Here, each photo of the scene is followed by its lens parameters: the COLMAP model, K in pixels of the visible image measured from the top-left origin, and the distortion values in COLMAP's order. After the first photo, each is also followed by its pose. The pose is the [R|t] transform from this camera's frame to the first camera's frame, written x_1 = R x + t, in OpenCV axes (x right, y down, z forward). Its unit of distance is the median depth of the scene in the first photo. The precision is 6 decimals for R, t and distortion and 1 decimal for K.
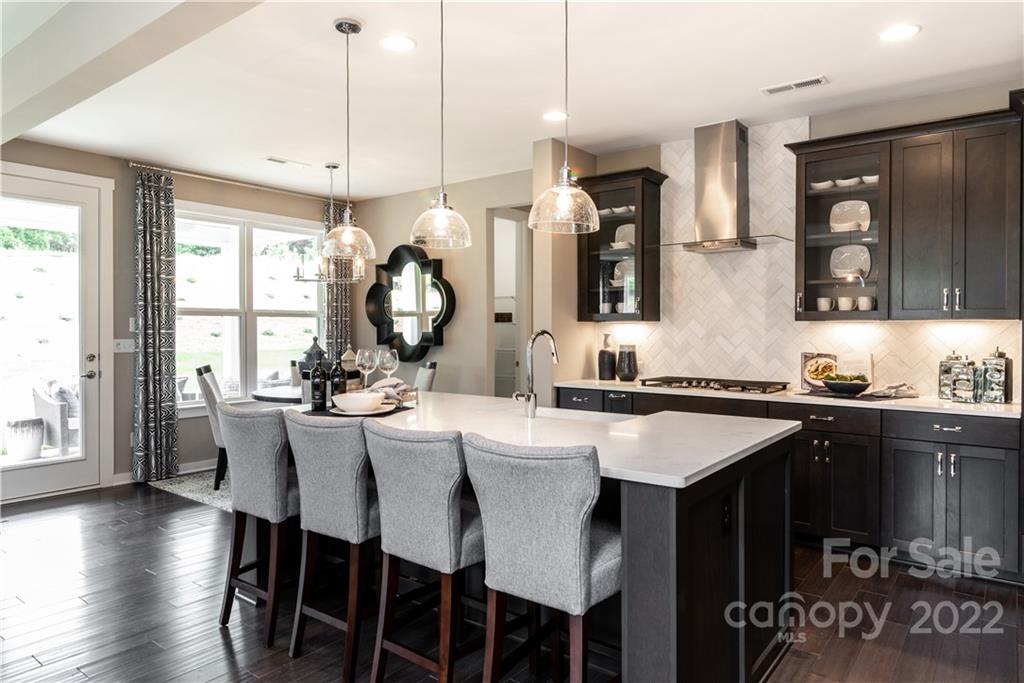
lens RADIAL K [[650.6, 0, 504.3], [0, 650.6, 337.6], [0, 0, 1]] dist [-0.003469, -0.001191]
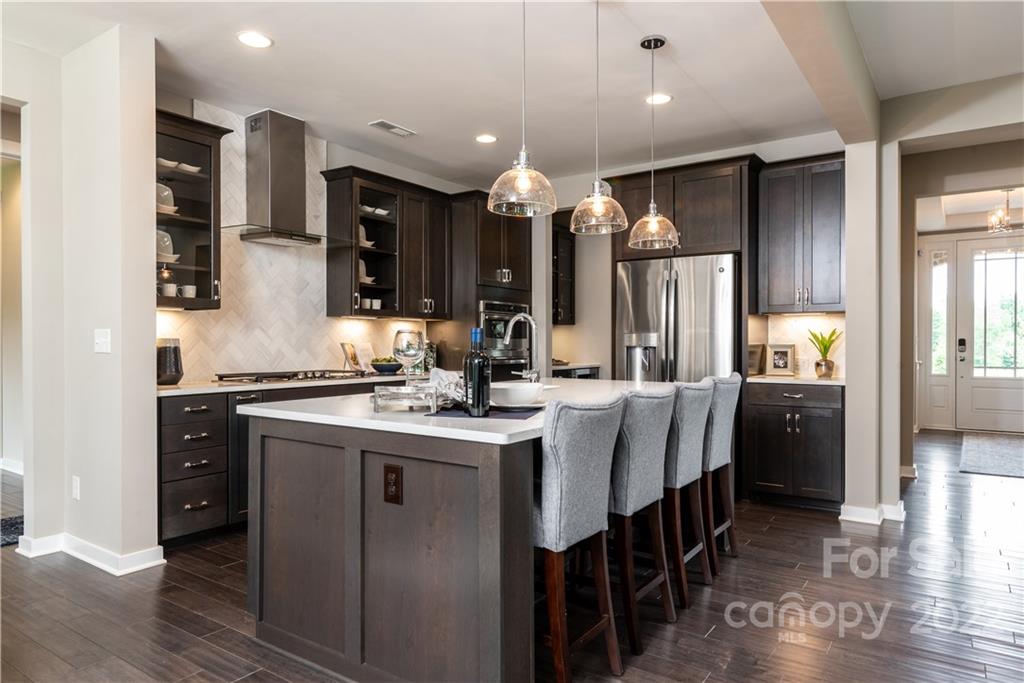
lens RADIAL K [[650.6, 0, 511.0], [0, 650.6, 342.3], [0, 0, 1]] dist [-0.003469, -0.001191]
pose [[-0.048411, 0.000168, 0.998828, -0.661250], [0.012192, 0.999926, 0.000423, 0.022244], [-0.998753, 0.012198, -0.048409, 0.680689]]
